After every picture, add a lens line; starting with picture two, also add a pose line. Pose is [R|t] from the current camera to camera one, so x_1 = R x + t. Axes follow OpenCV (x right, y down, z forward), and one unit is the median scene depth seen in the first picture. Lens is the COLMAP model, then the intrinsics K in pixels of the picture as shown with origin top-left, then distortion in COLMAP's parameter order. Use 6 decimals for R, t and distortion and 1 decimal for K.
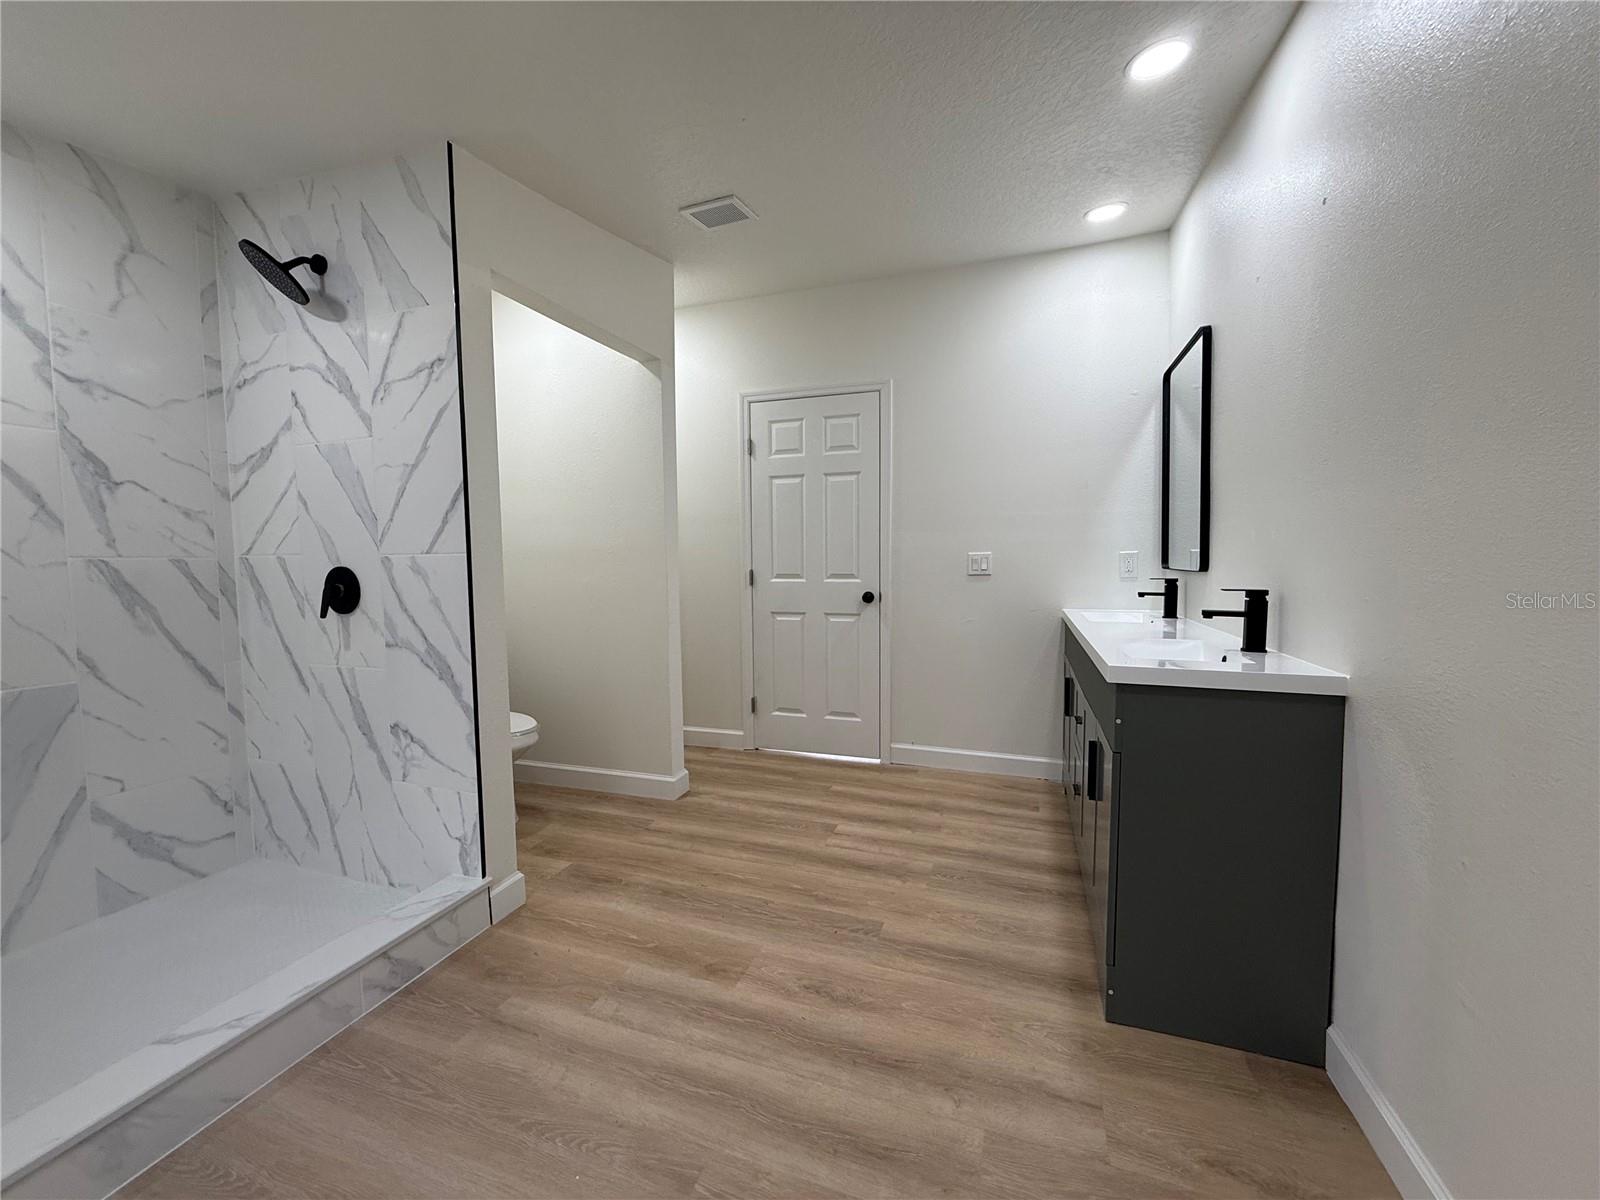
lens RADIAL K [[636.6, 0, 800.0], [0, 636.6, 600.0], [0, 0, 1]] dist [-0.000155, 0.000387]
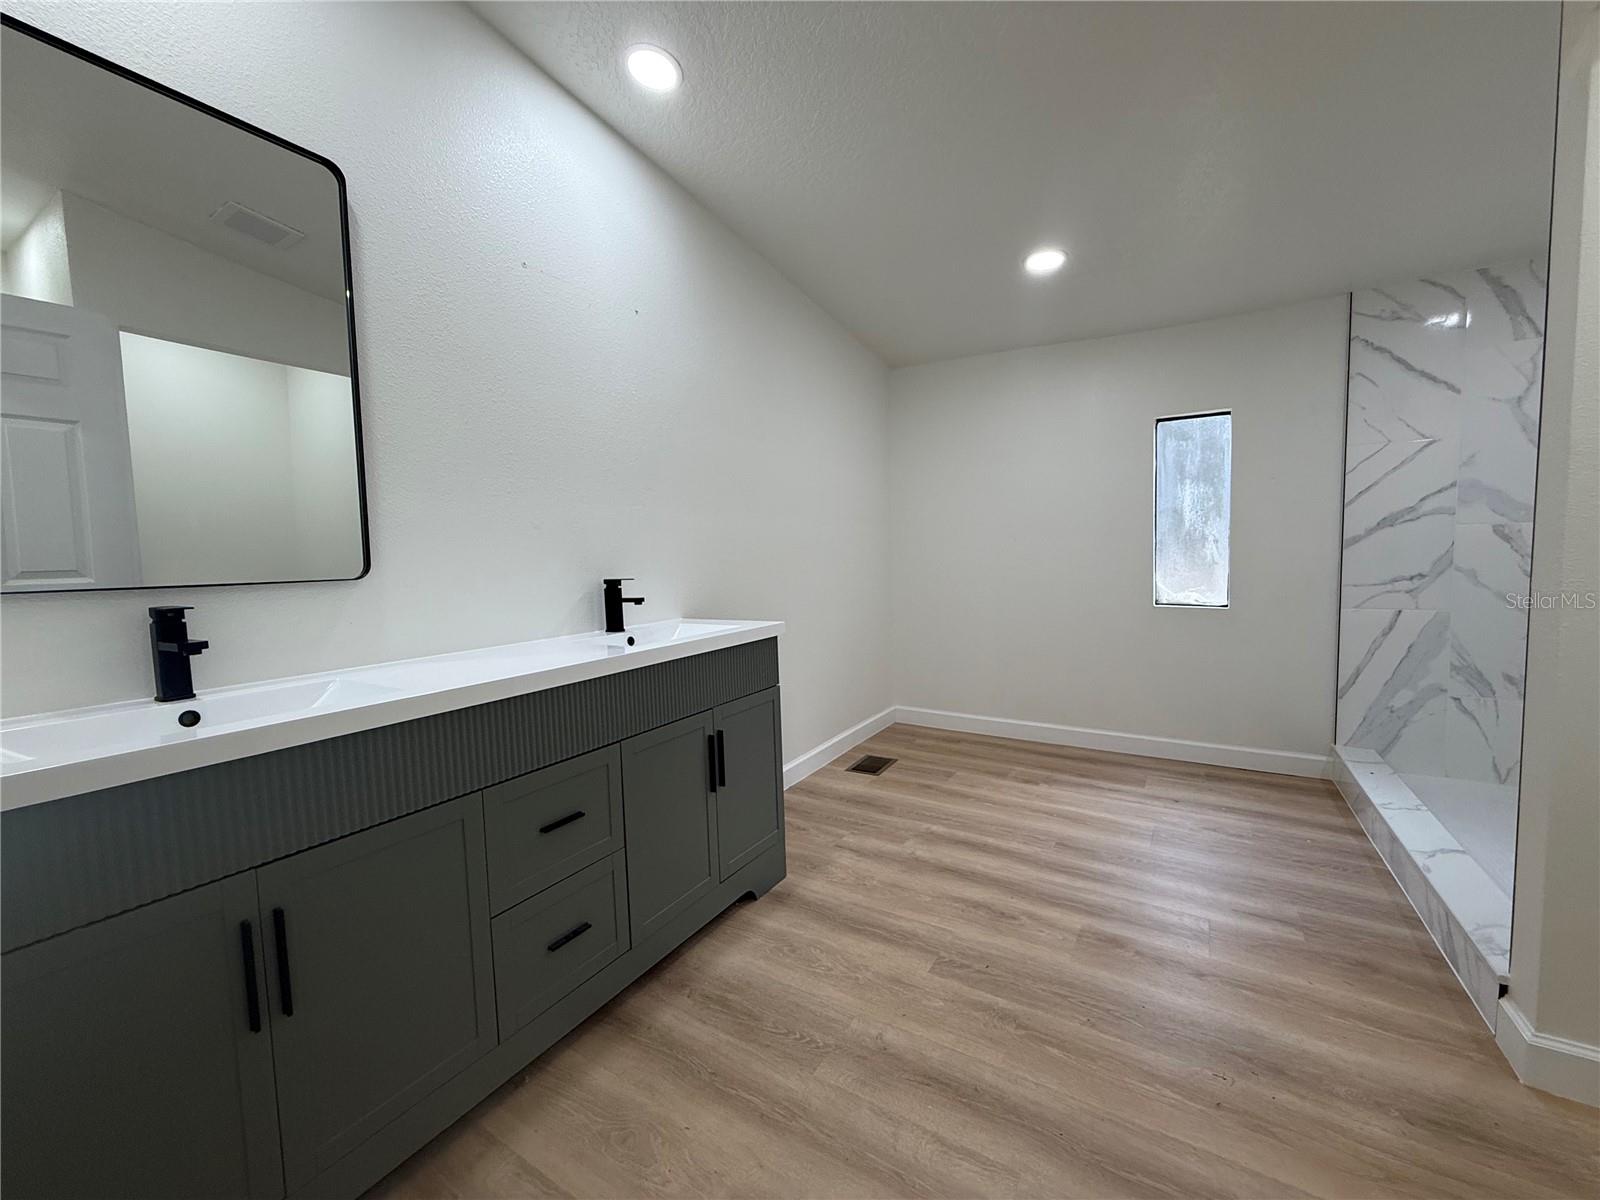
lens RADIAL K [[637.5, 0, 798.7], [0, 637.5, 600.3], [0, 0, 1]] dist [-0.001021, -0.000088]
pose [[-0.976334, 0.018915, 0.215440, 0.108481], [0.048211, 0.990136, 0.131551, -0.098271], [-0.210827, 0.138825, -0.967615, 1.782776]]
